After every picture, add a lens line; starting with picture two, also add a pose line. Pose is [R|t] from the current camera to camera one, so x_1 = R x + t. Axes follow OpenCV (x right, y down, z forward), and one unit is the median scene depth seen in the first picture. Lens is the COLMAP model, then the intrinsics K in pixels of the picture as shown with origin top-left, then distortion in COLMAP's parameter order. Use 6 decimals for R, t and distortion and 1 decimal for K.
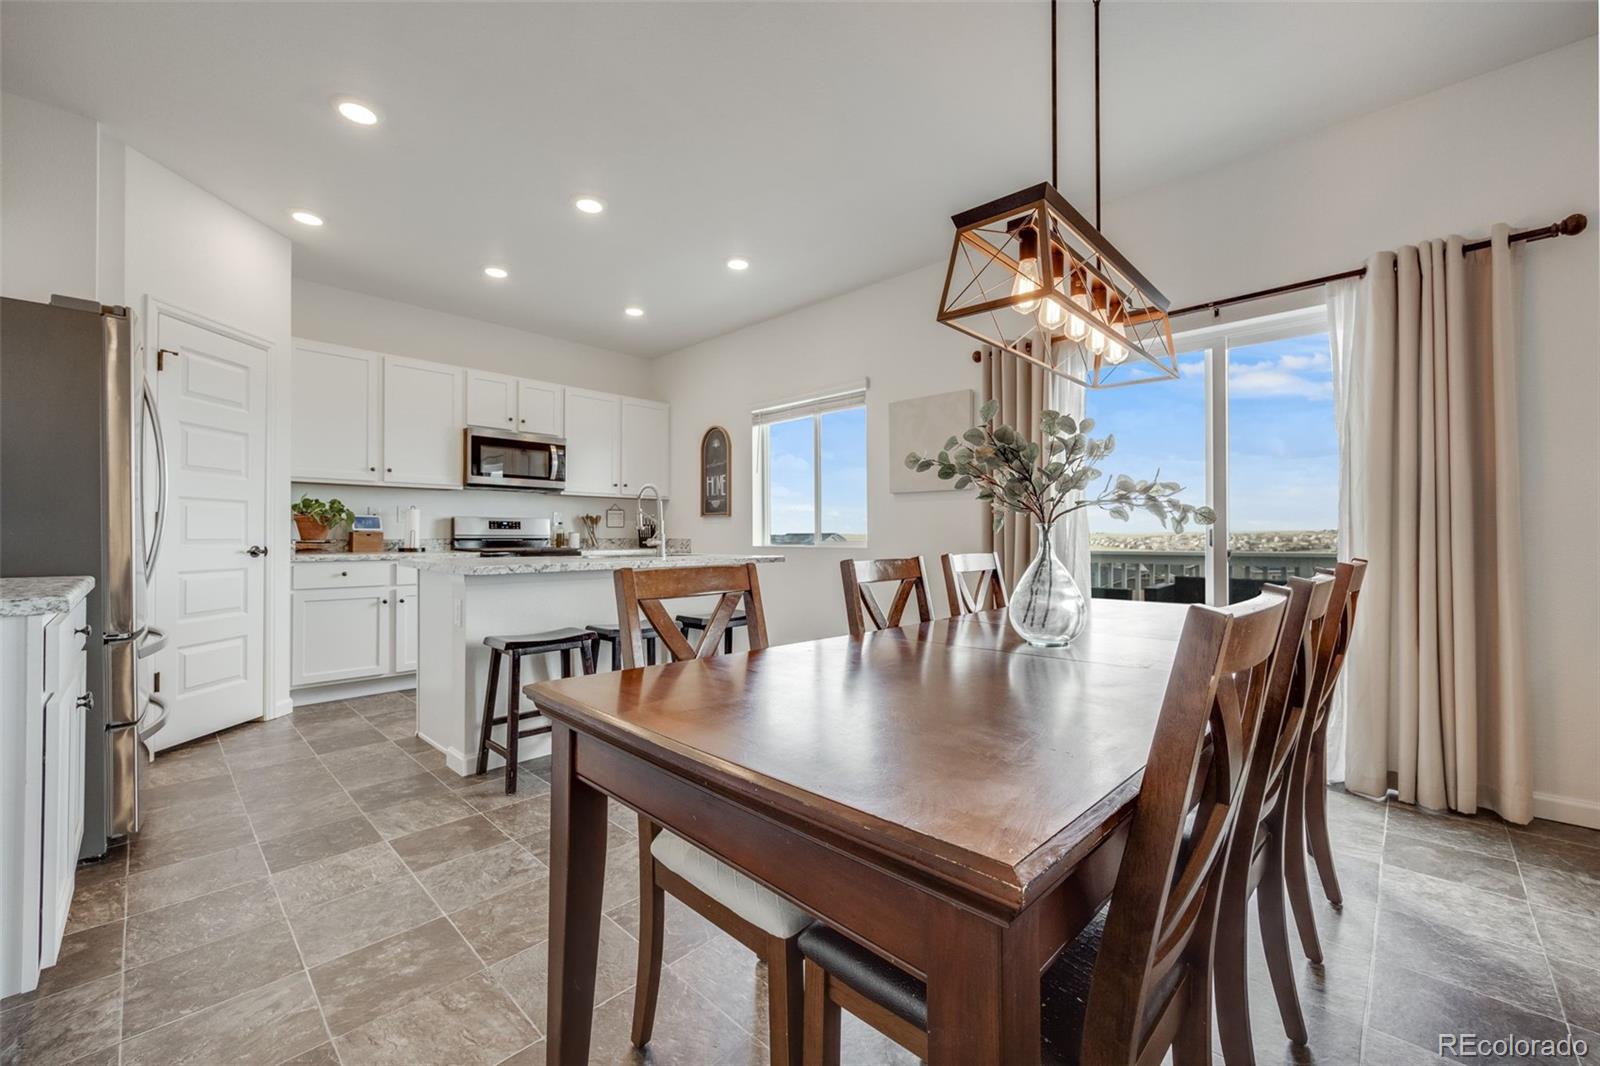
lens RADIAL K [[638.5, 0, 800.0], [0, 638.5, 533.0], [0, 0, 1]] dist [0.000472, 0.000242]
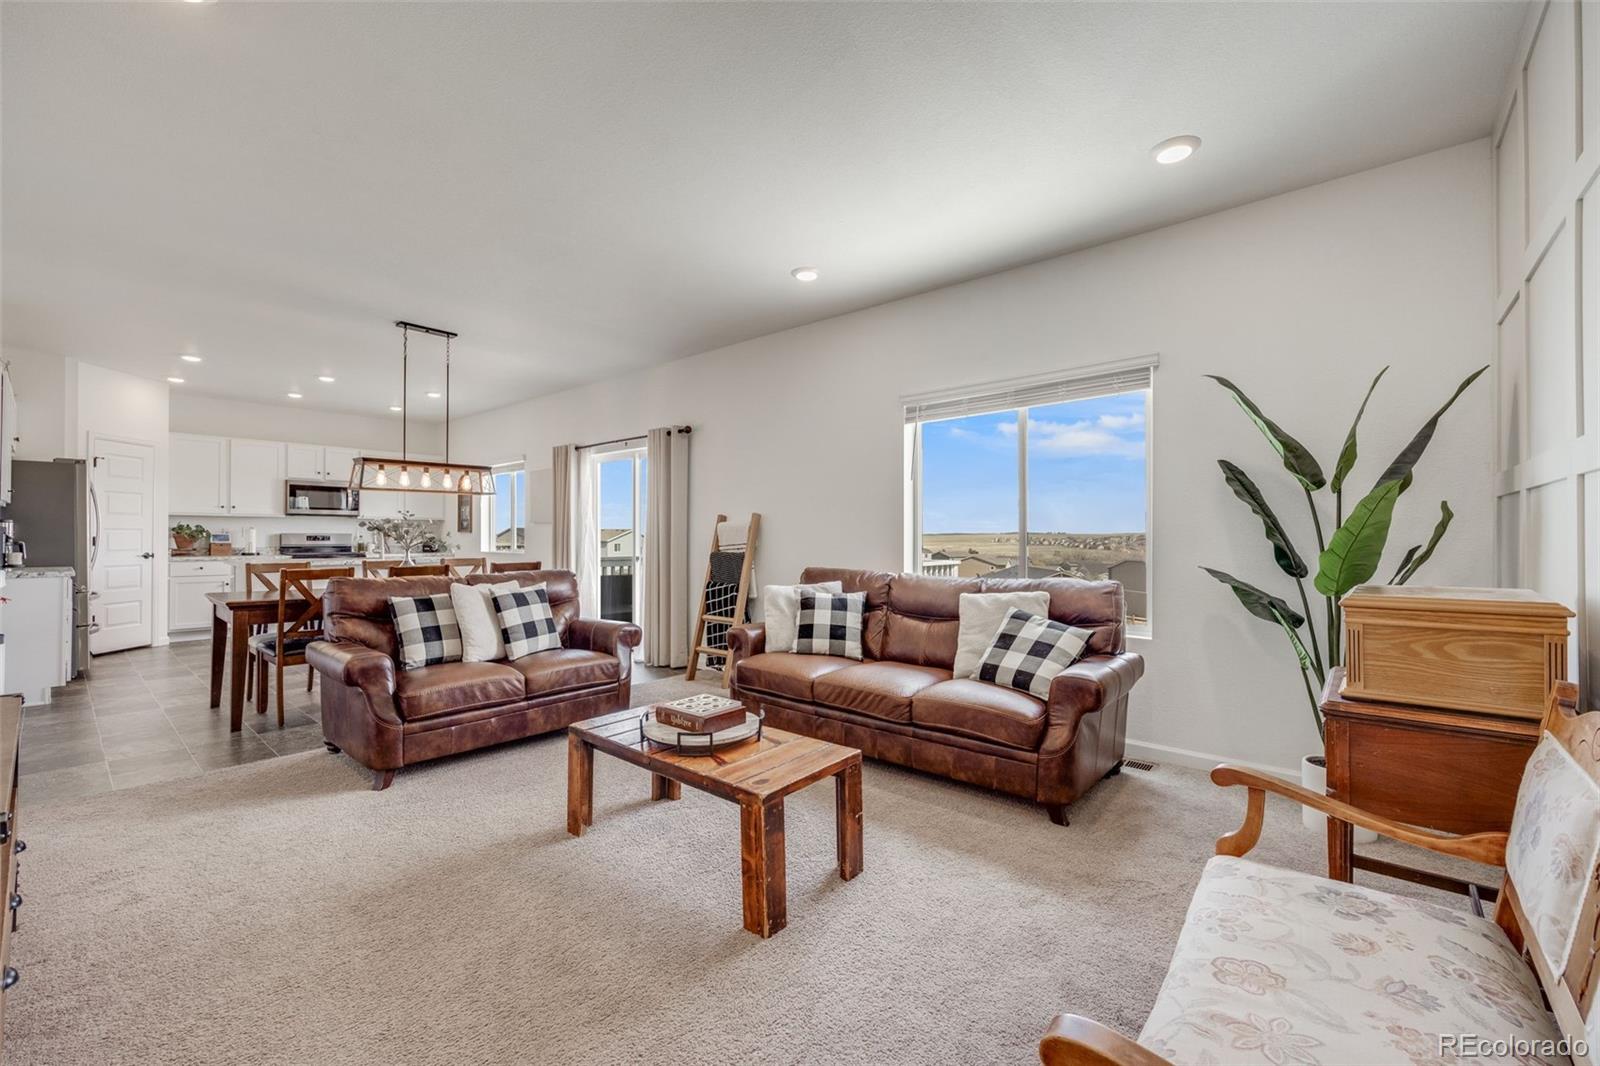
lens RADIAL K [[654.5, 0, 800.0], [0, 654.5, 533.0], [0, 0, 1]] dist [-0.001643, -0.000176]
pose [[0.998536, 0.004568, 0.053893, 0.717020], [-0.004646, 0.999988, 0.001330, -0.036747], [-0.053887, -0.001579, 0.998546, -0.761011]]
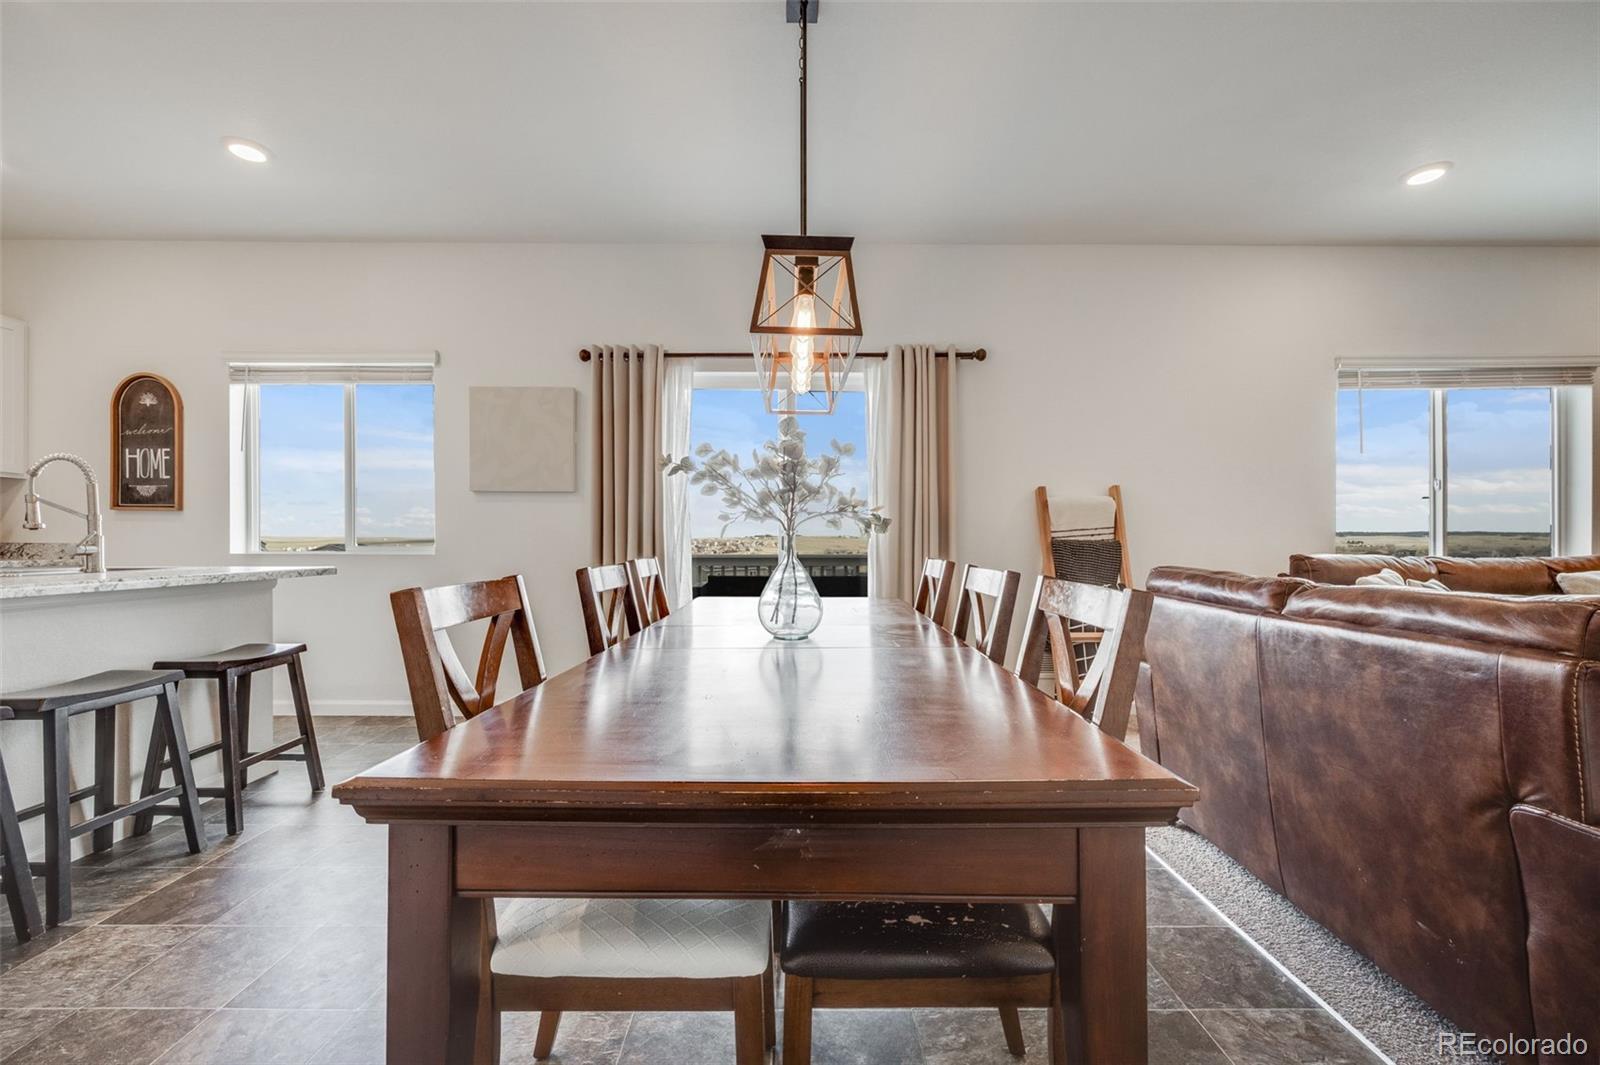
lens RADIAL K [[638.9, 0, 806.0], [0, 638.9, 540.8], [0, 0, 1]] dist [0.001062, -0.000110]
pose [[0.719987, 0.003251, 0.693980, -0.120289], [-0.007095, 0.999971, 0.002677, -0.000376], [-0.693952, -0.006852, 0.719989, 0.054121]]
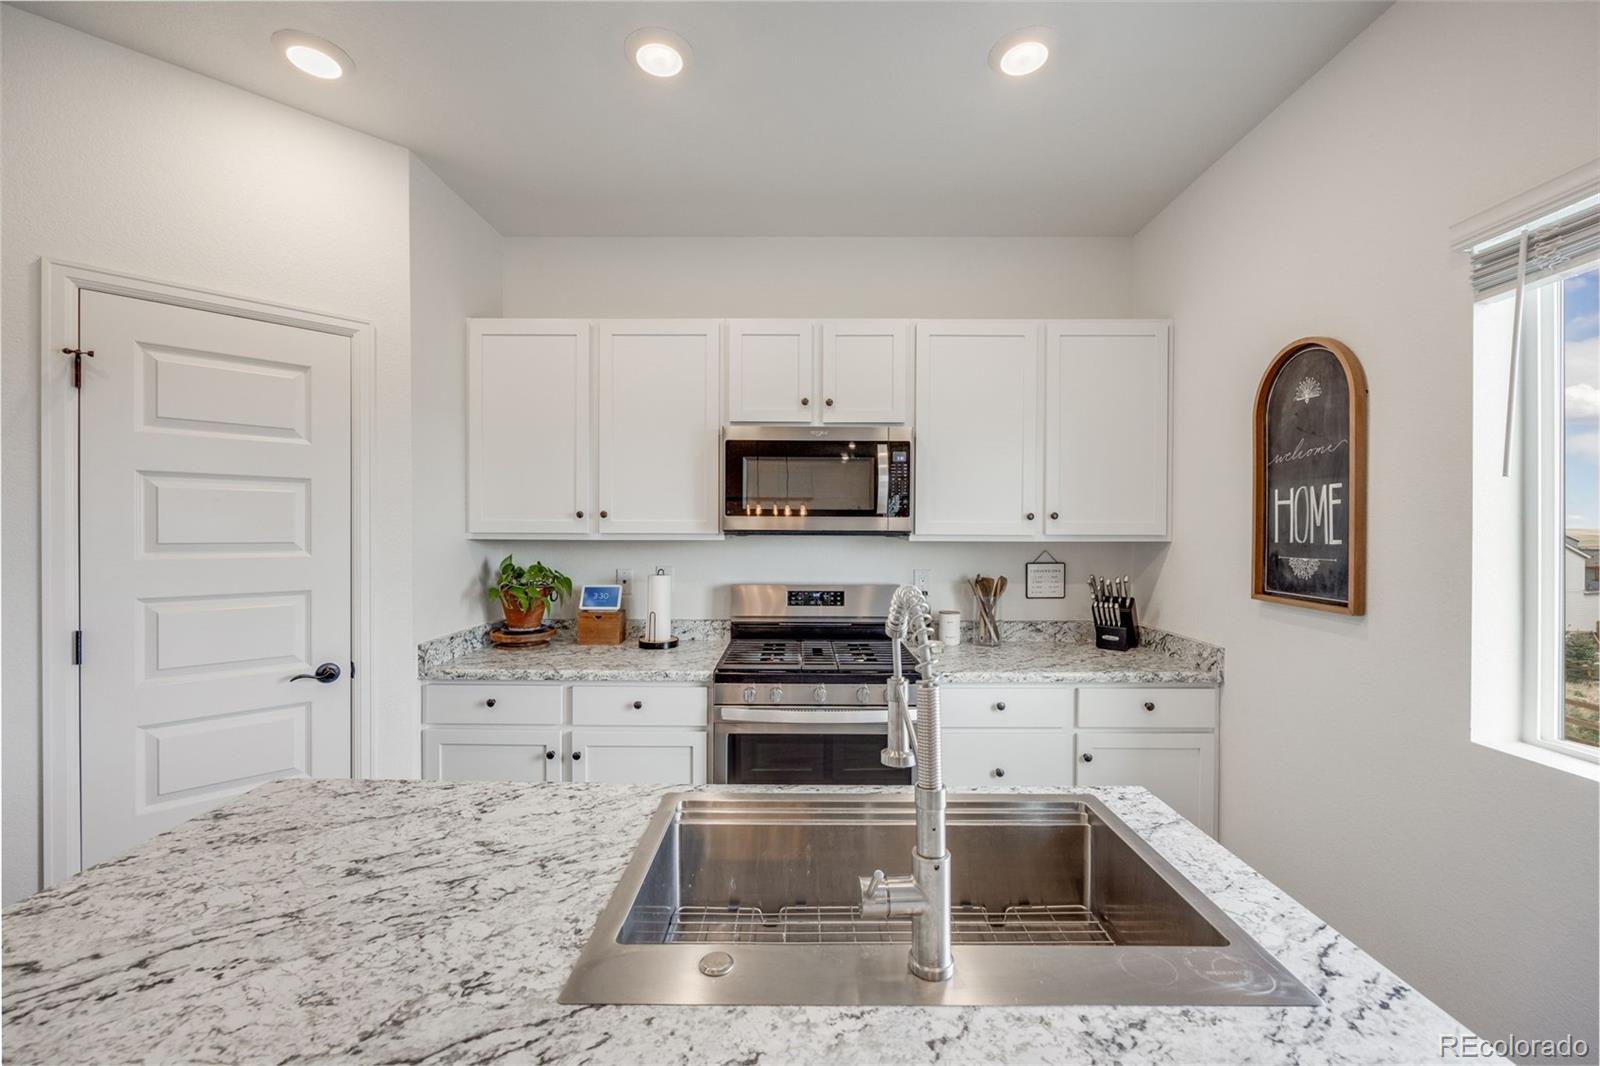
lens RADIAL K [[638.5, 0, 800.0], [0, 638.5, 533.0], [0, 0, 1]] dist [0.000472, 0.000242]
pose [[0.688537, 0.005936, -0.725177, -0.084124], [0.000013, 0.999966, 0.008197, -0.081147], [0.725201, -0.005654, 0.688514, 0.684698]]
